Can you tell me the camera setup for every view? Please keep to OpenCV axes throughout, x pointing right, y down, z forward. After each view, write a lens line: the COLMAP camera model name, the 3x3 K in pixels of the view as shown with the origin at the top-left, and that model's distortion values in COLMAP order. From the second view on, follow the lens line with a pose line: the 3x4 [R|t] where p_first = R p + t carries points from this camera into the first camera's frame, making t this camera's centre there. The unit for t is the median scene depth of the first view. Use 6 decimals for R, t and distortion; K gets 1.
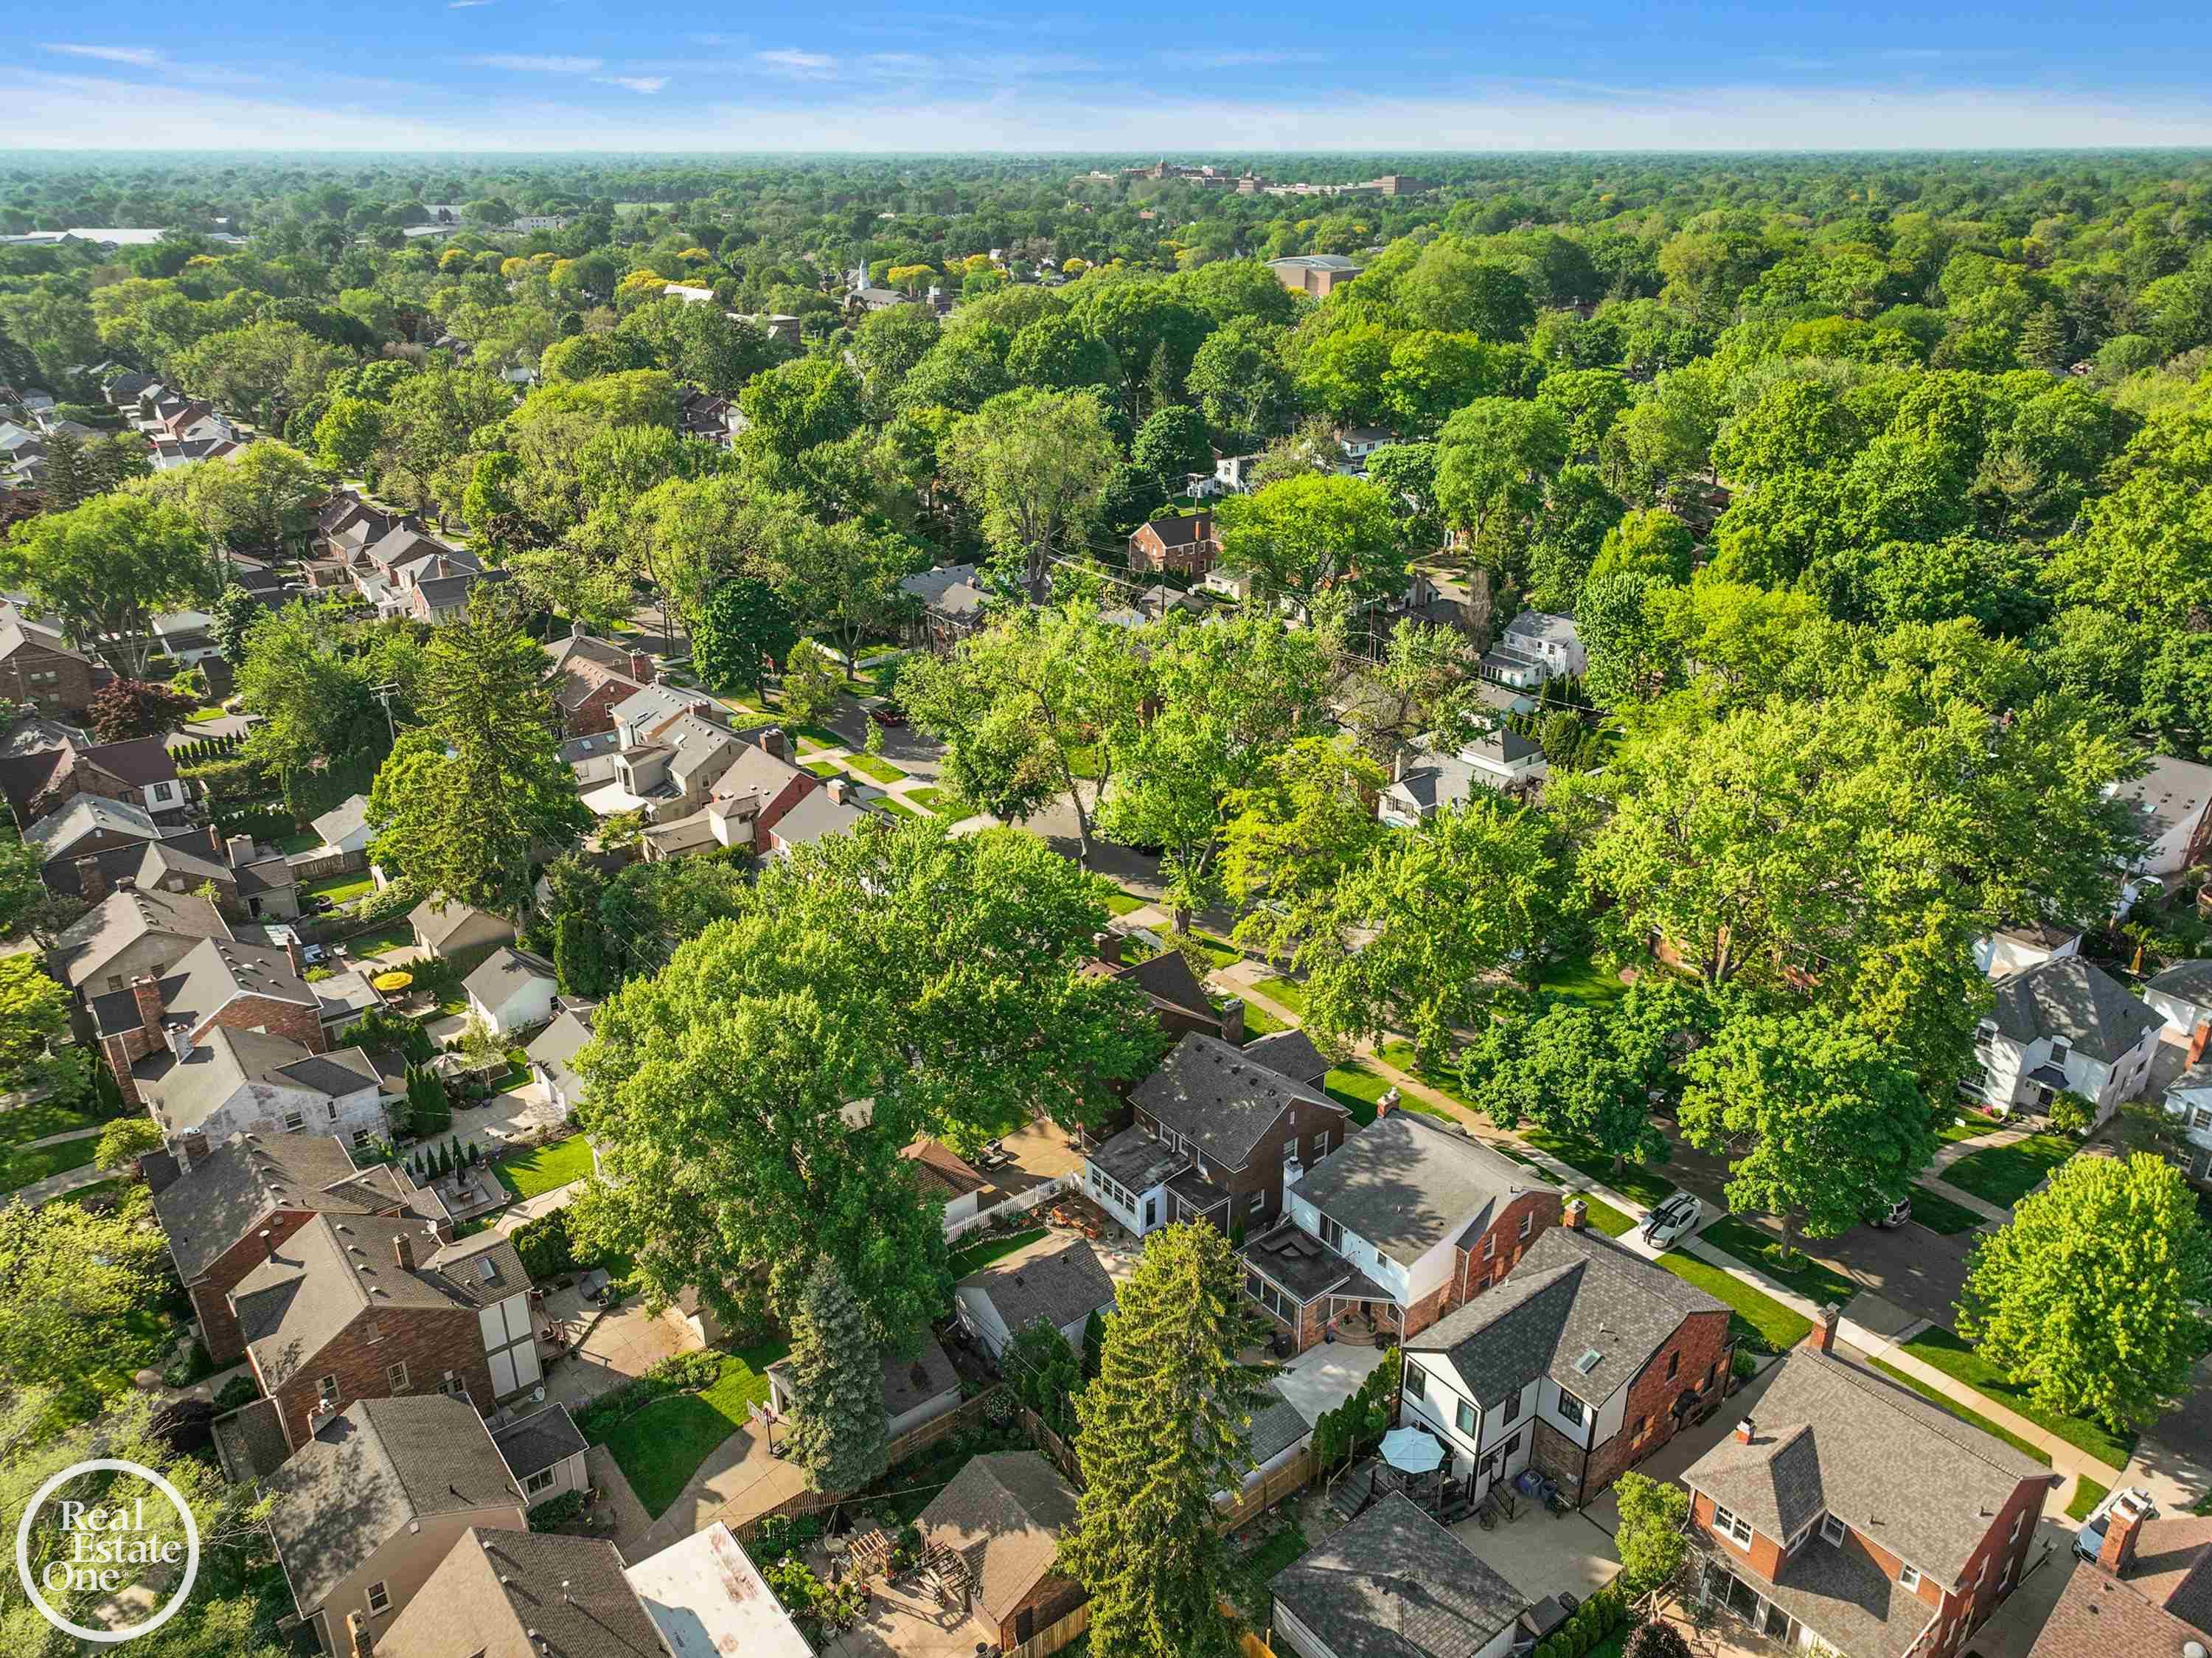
lens RADIAL K [[1536.6, 0, 1106.0], [0, 1536.6, 829.0], [0, 0, 1]] dist [-0.012545, -0.002896]
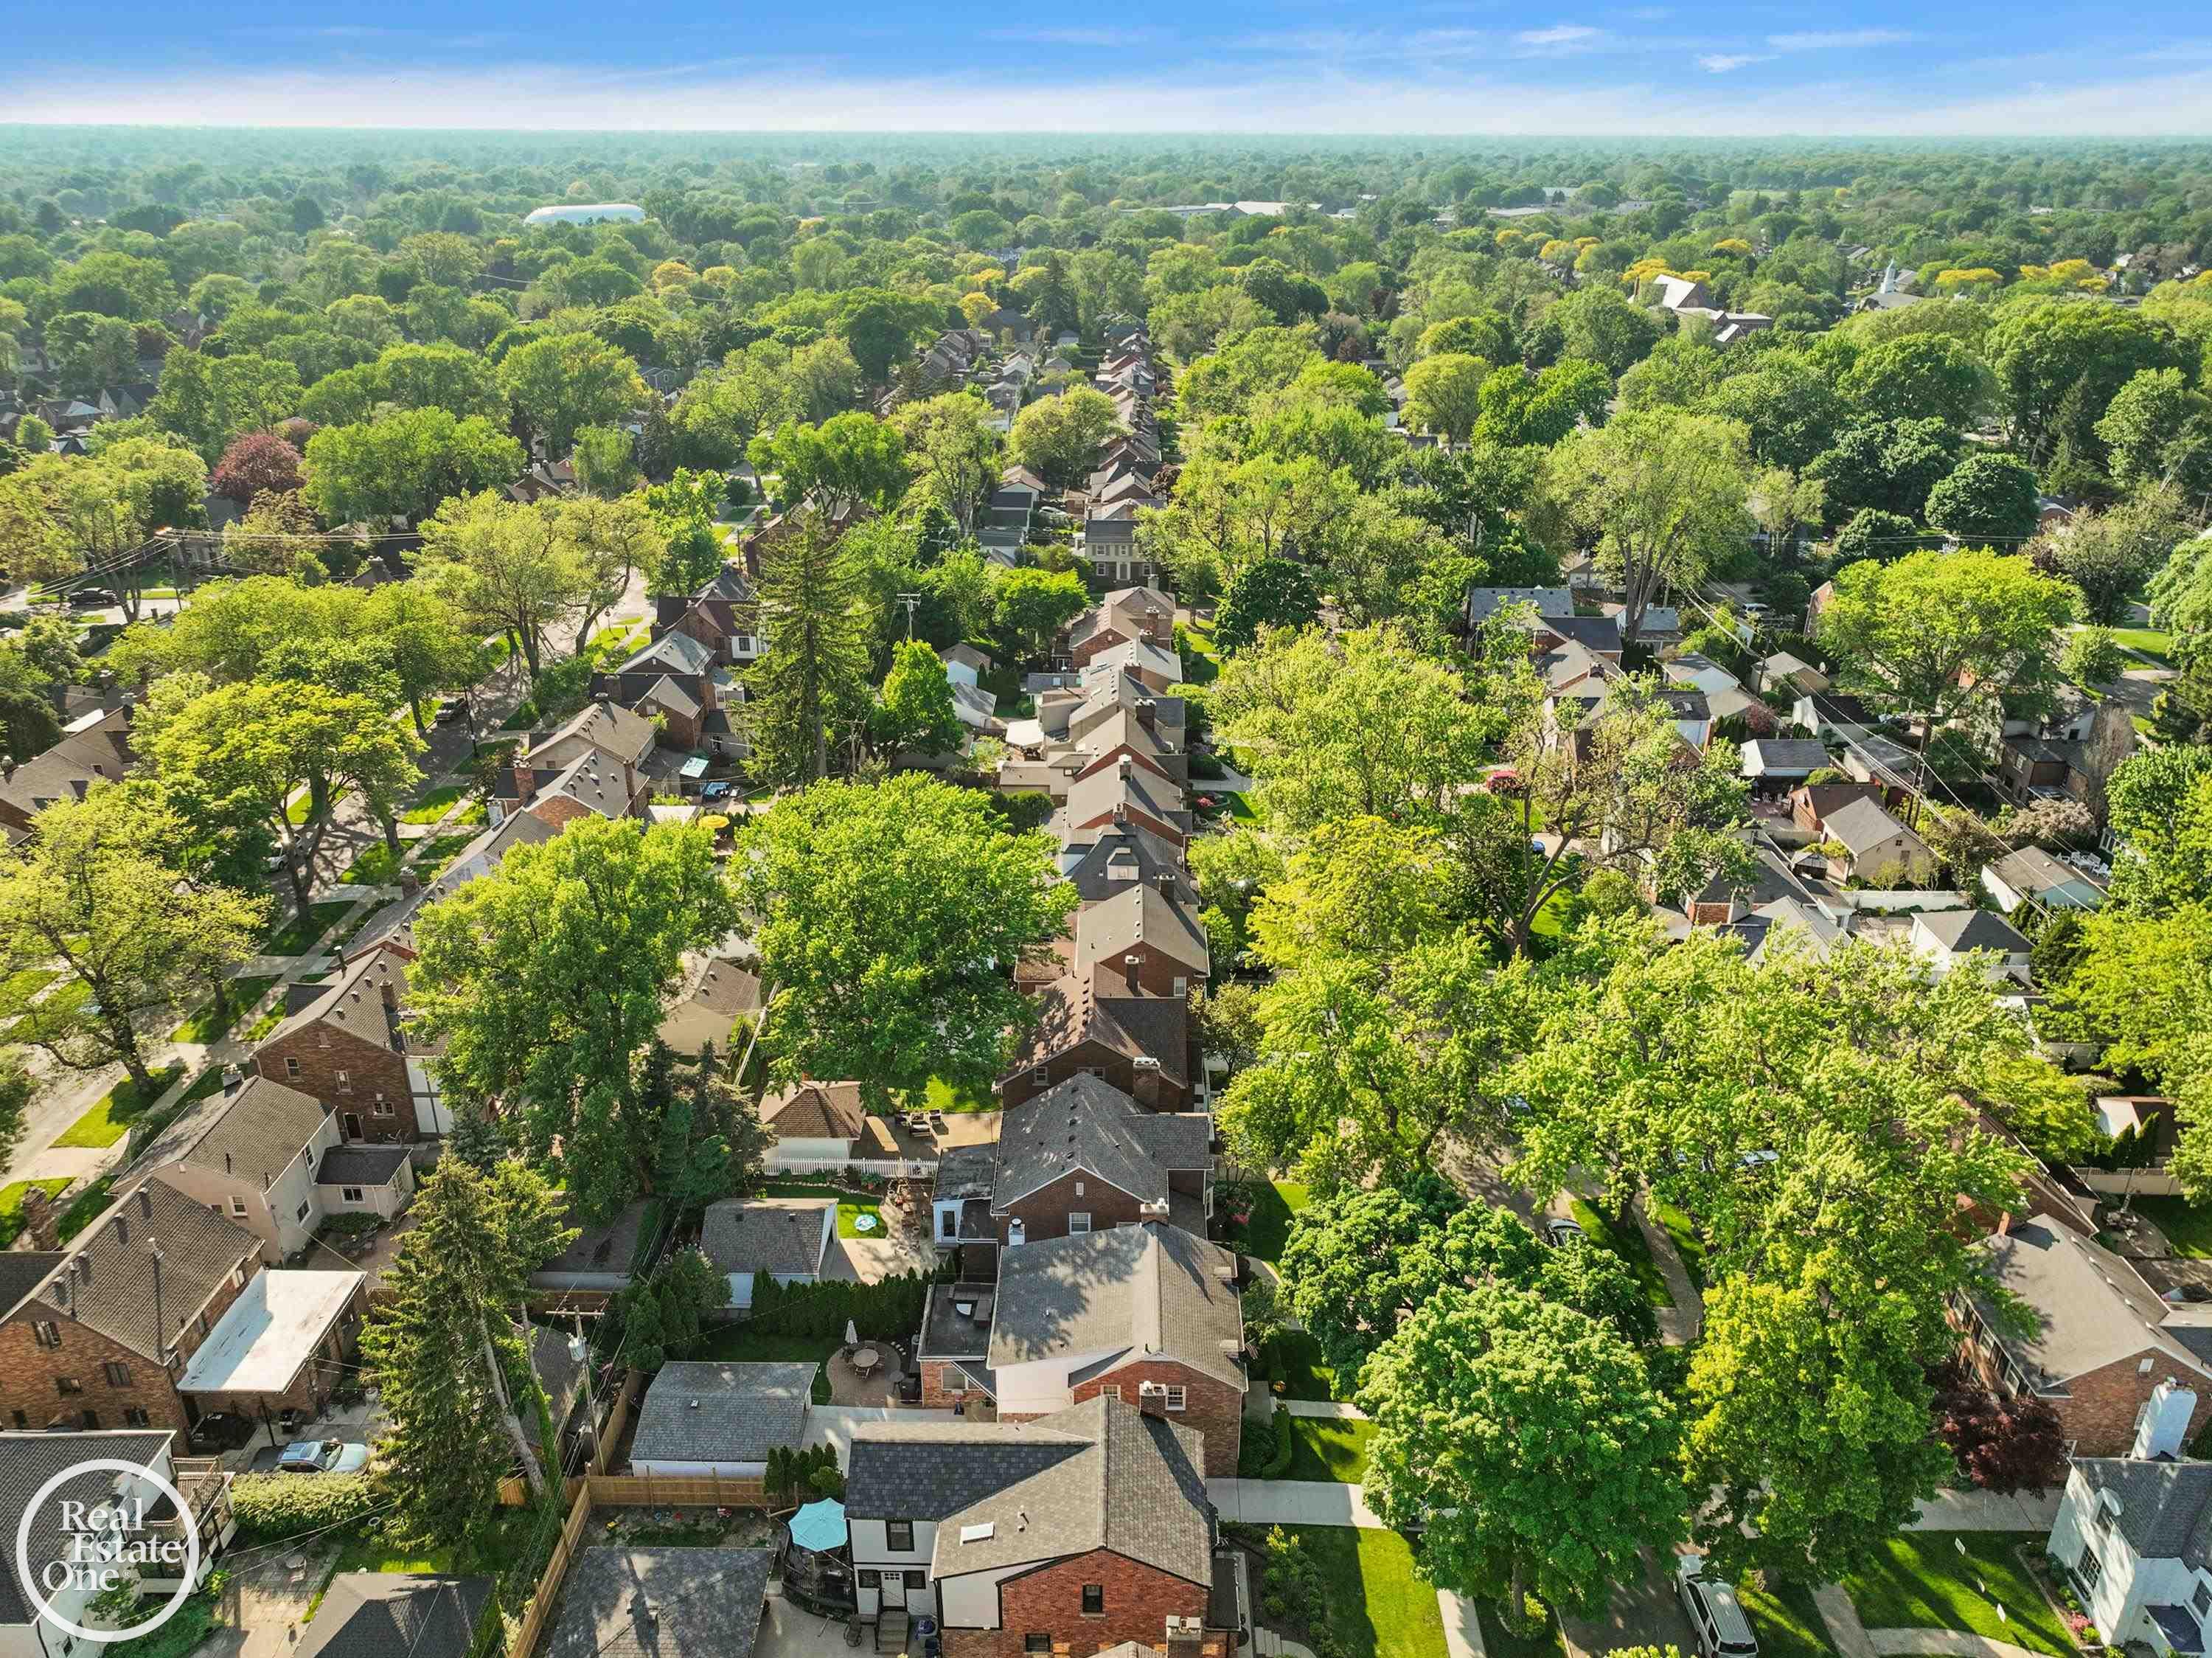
lens RADIAL K [[1536.6, 0, 1106.0], [0, 1536.6, 829.0], [0, 0, 1]] dist [-0.012545, -0.002896]
pose [[0.766914, 0.262058, -0.585806, 0.177721], [-0.256911, 0.961858, 0.093946, -0.032151], [0.588082, 0.078451, 0.804988, 0.072373]]
